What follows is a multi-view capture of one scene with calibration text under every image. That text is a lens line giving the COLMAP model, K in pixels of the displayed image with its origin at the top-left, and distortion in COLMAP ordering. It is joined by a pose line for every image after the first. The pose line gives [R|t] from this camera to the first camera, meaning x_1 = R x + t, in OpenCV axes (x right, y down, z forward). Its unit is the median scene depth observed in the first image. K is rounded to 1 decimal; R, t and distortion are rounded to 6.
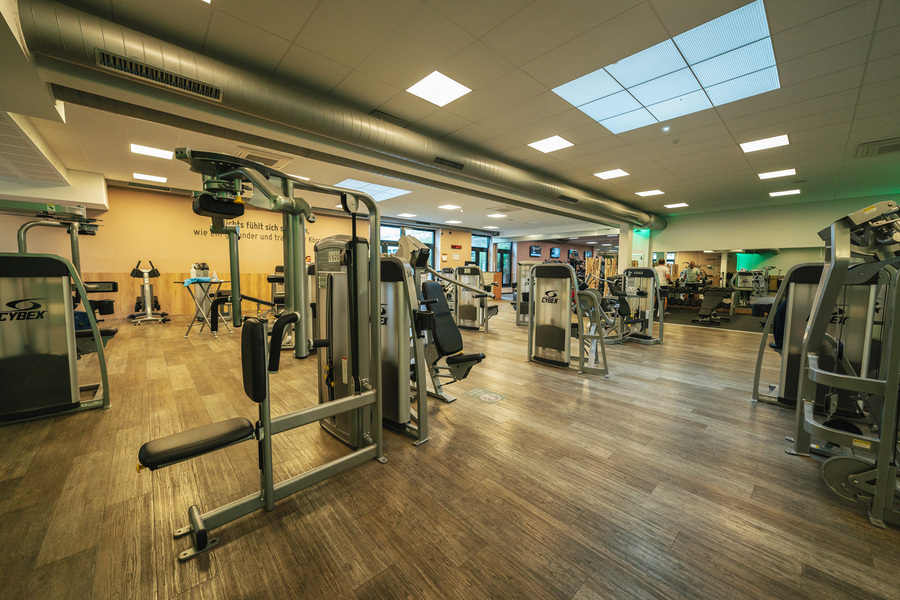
lens RADIAL K [[337.7, 0, 450.0], [0, 337.7, 300.0], [0, 0, 1]] dist [-0.001553, -0.000094]
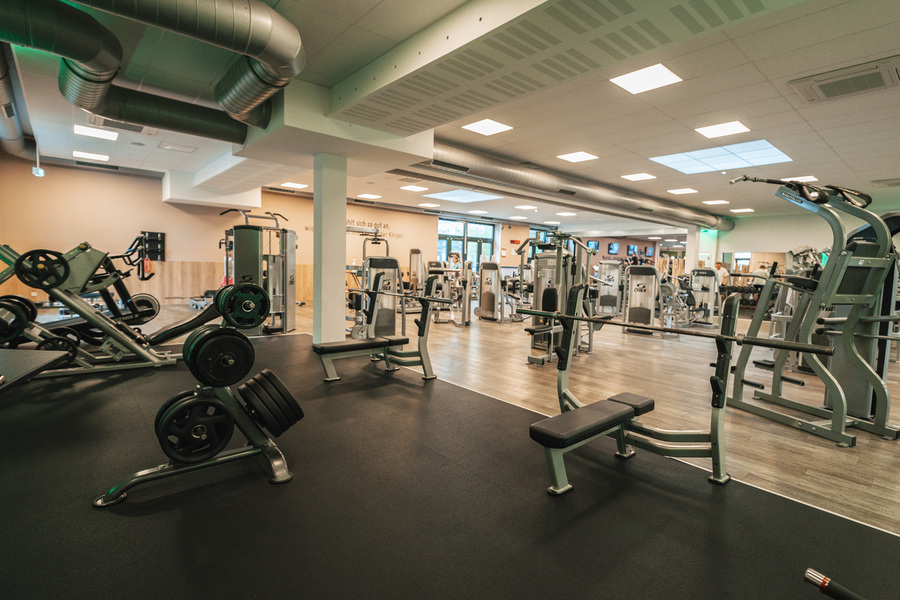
lens RADIAL K [[436.7, 0, 450.0], [0, 436.7, 300.0], [0, 0, 1]] dist [0.003297, 0.000383]
pose [[0.999422, 0.023415, -0.024656, -0.302373], [-0.023541, 0.999711, -0.004847, 0.045045], [0.024536, 0.005425, 0.999684, -0.577692]]
